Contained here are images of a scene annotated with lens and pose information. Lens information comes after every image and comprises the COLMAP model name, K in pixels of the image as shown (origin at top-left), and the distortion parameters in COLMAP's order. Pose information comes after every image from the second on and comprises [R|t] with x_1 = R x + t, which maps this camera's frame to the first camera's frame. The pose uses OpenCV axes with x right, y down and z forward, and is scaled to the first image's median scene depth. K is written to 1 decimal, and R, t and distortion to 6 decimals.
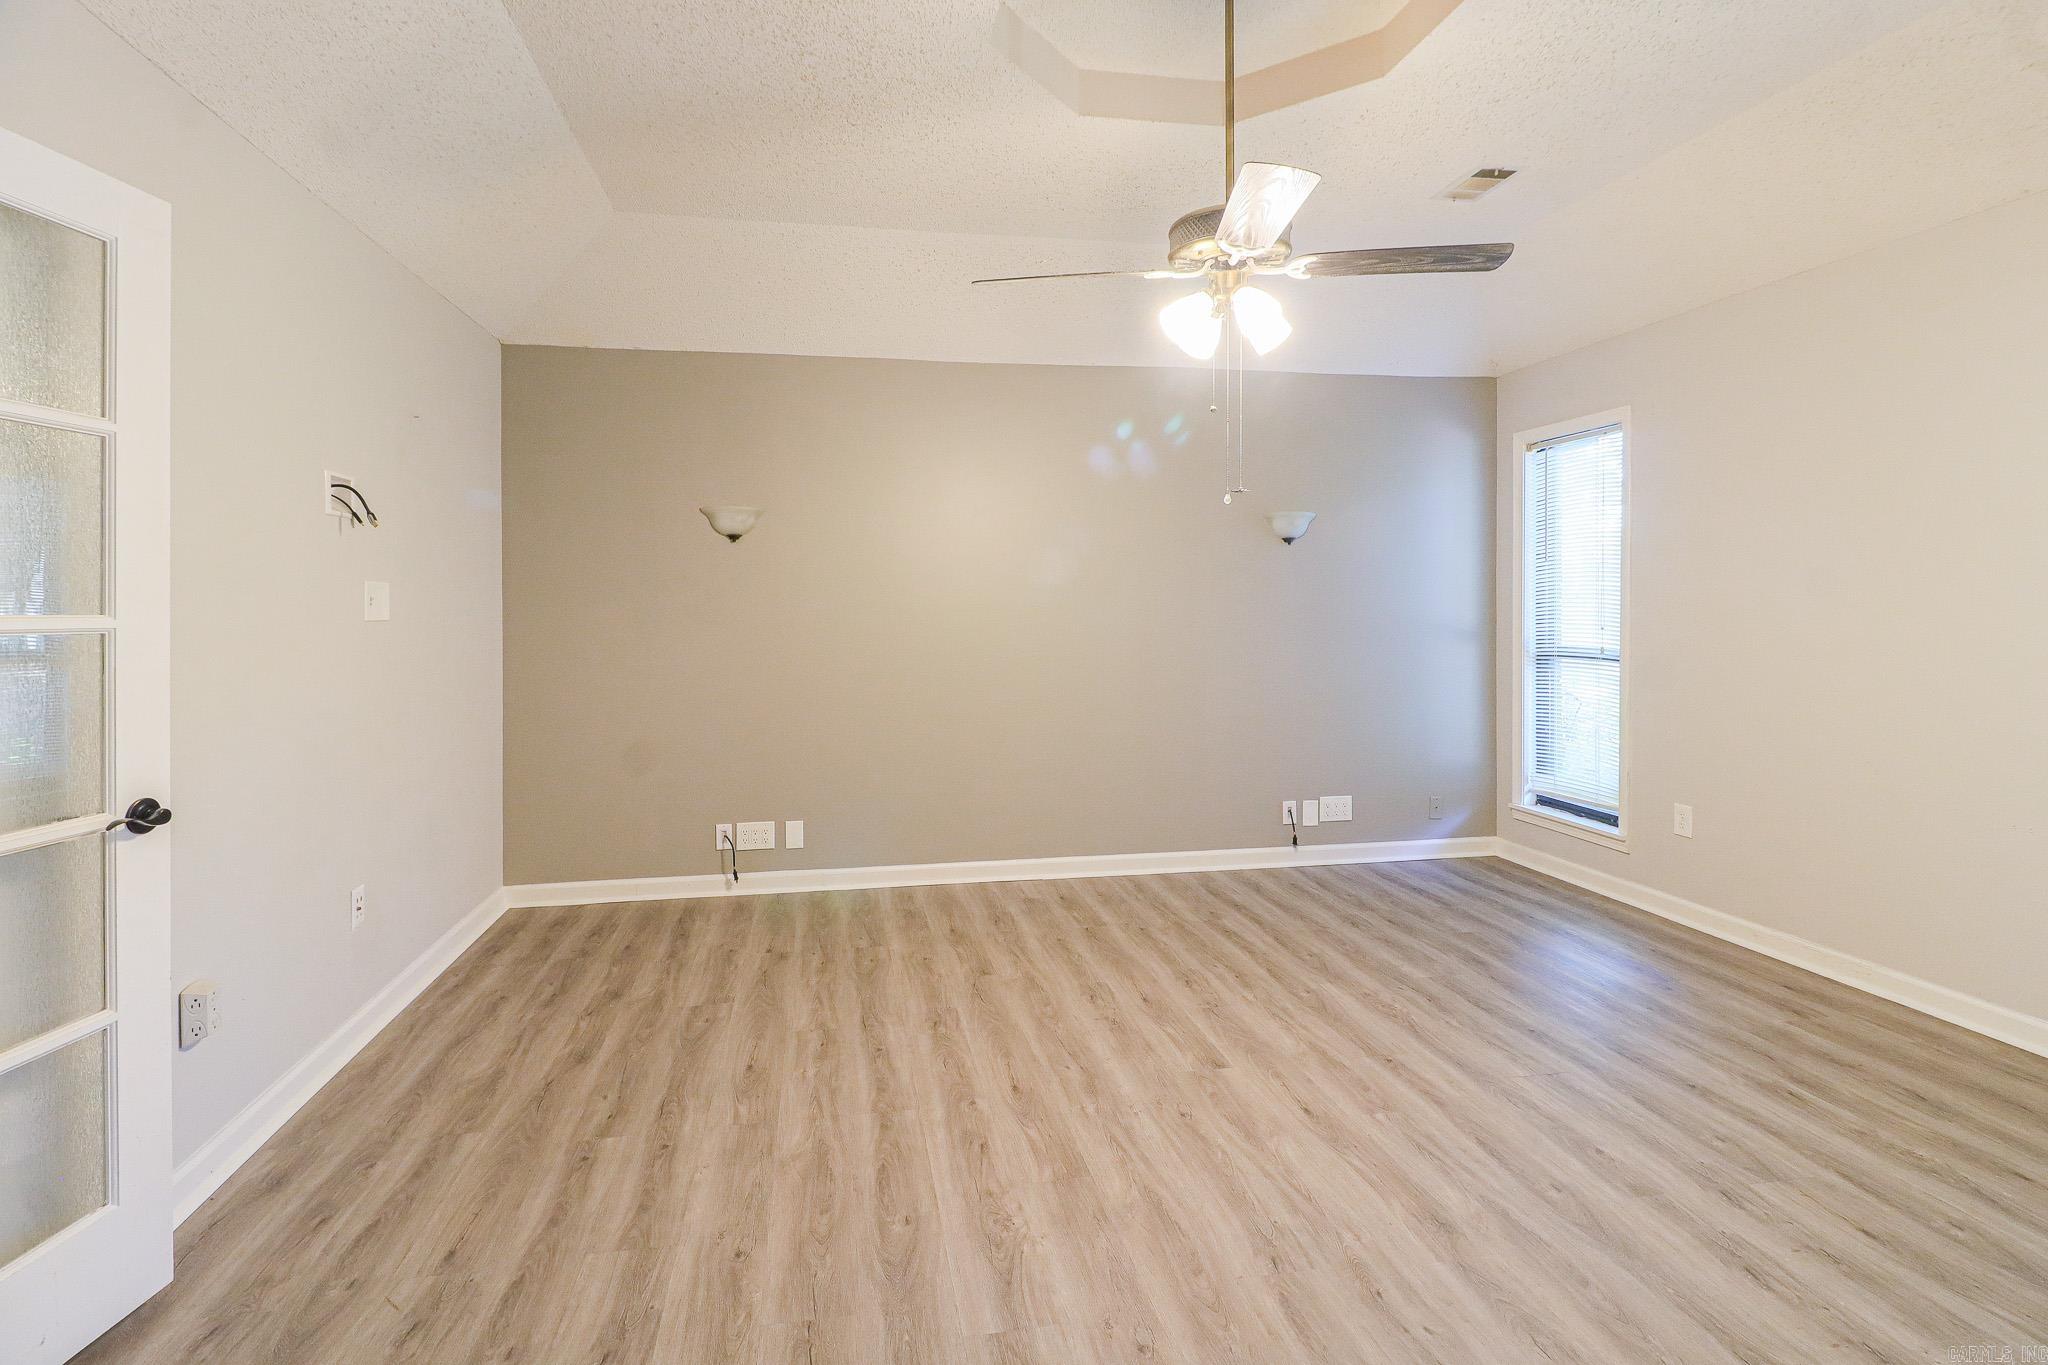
lens RADIAL K [[936.8, 0, 958.2], [0, 936.8, 613.7], [0, 0, 1]] dist [0.004986, -0.007378]
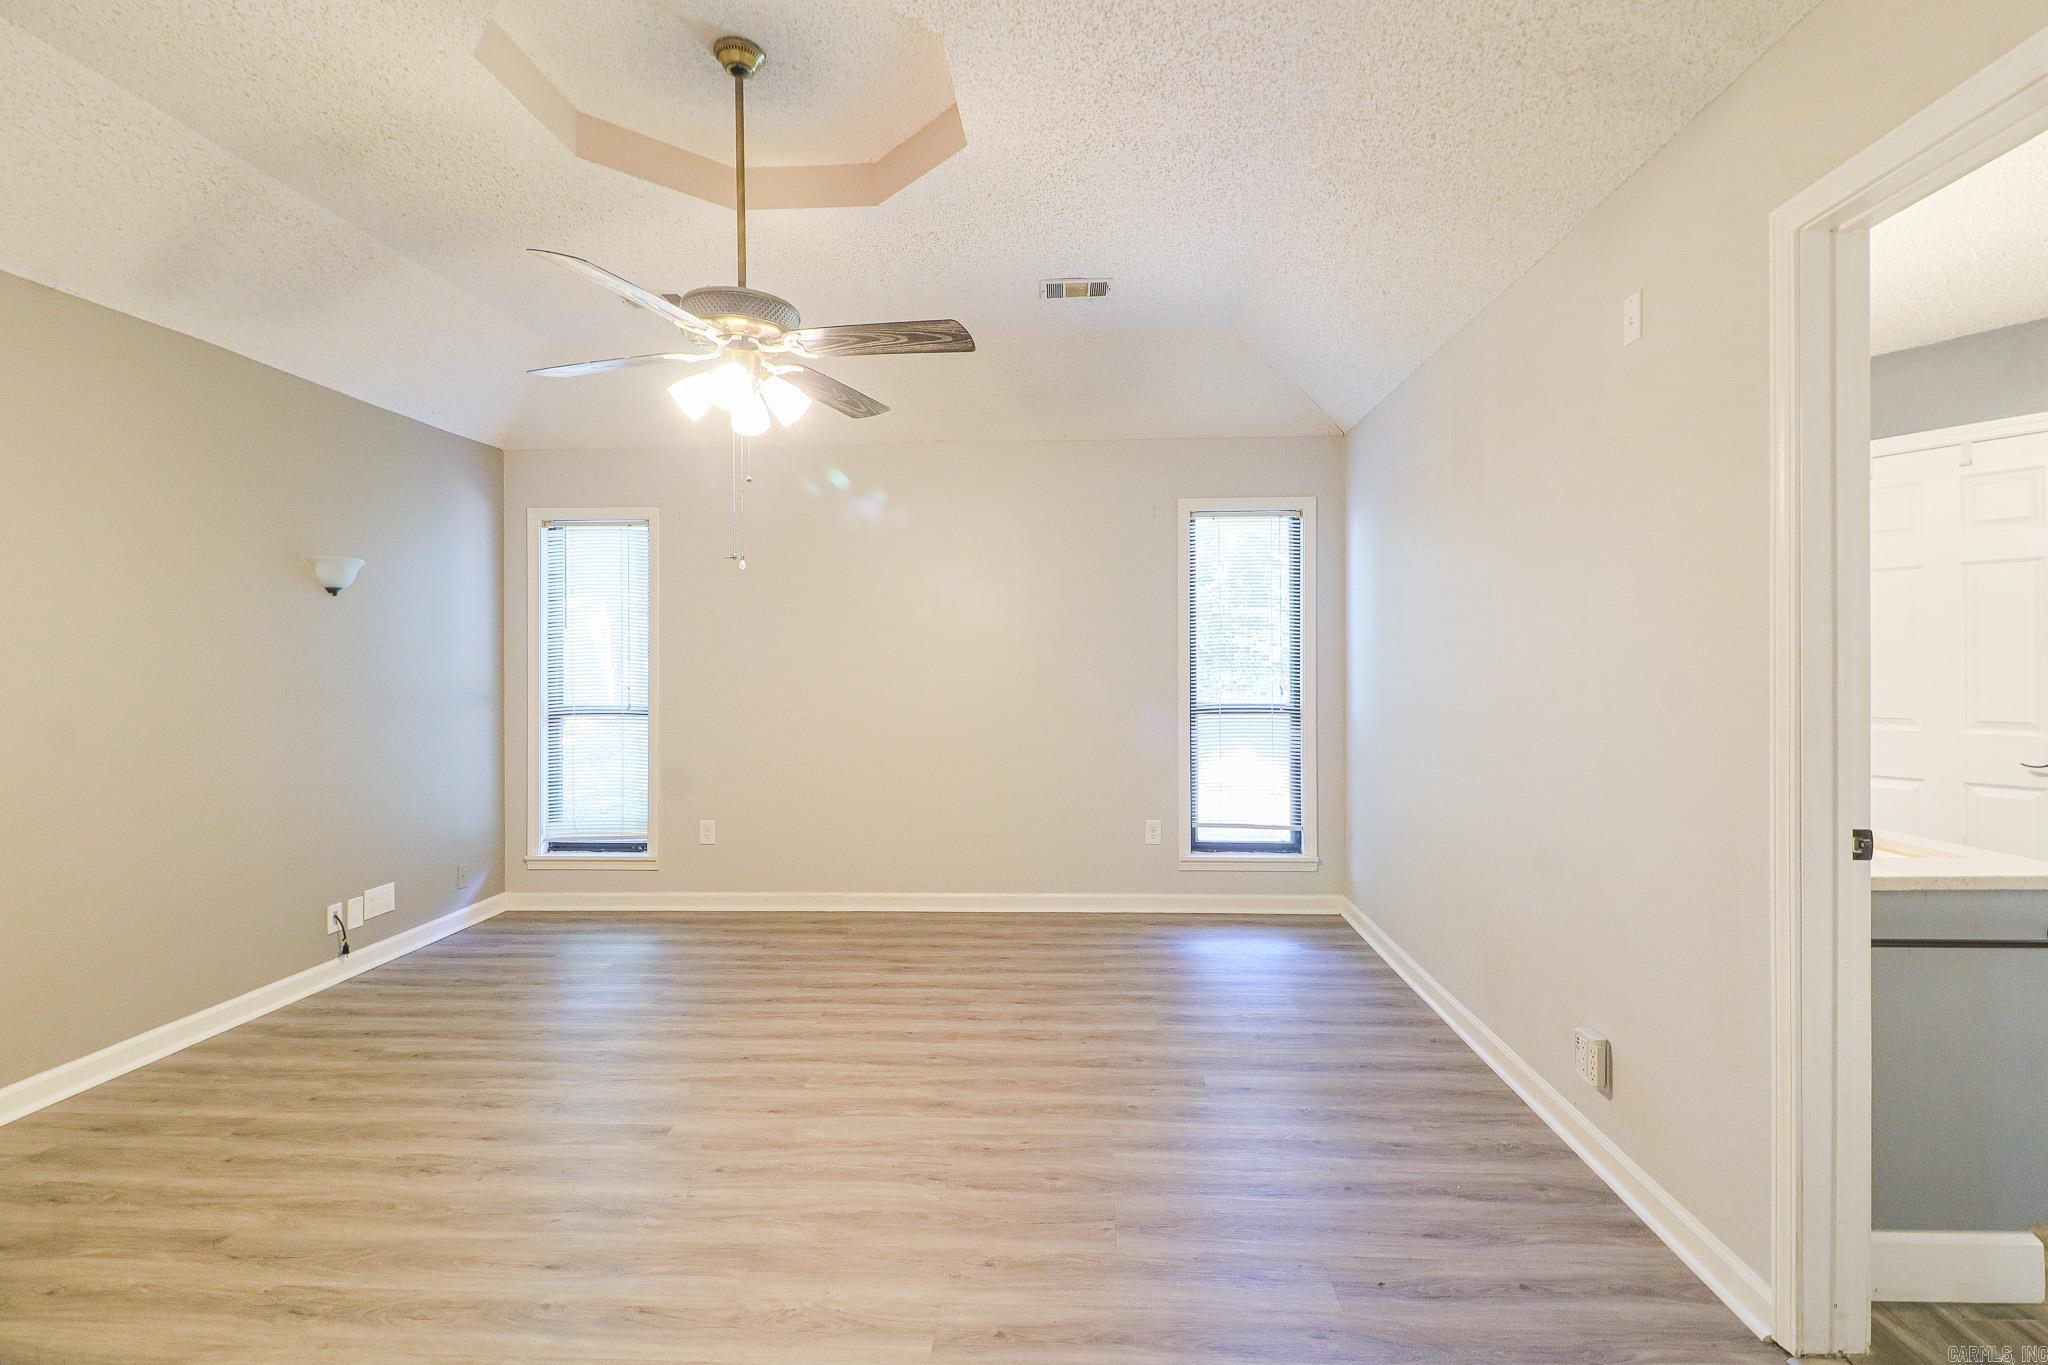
lens RADIAL K [[936.8, 0, 1017.8], [0, 936.8, 675.1], [0, 0, 1]] dist [0.004986, -0.007378]
pose [[0.218380, -0.004863, 0.975852, -0.376219], [0.012253, 0.999922, 0.002241, 0.002216], [-0.975787, 0.011468, 0.218423, 0.258305]]
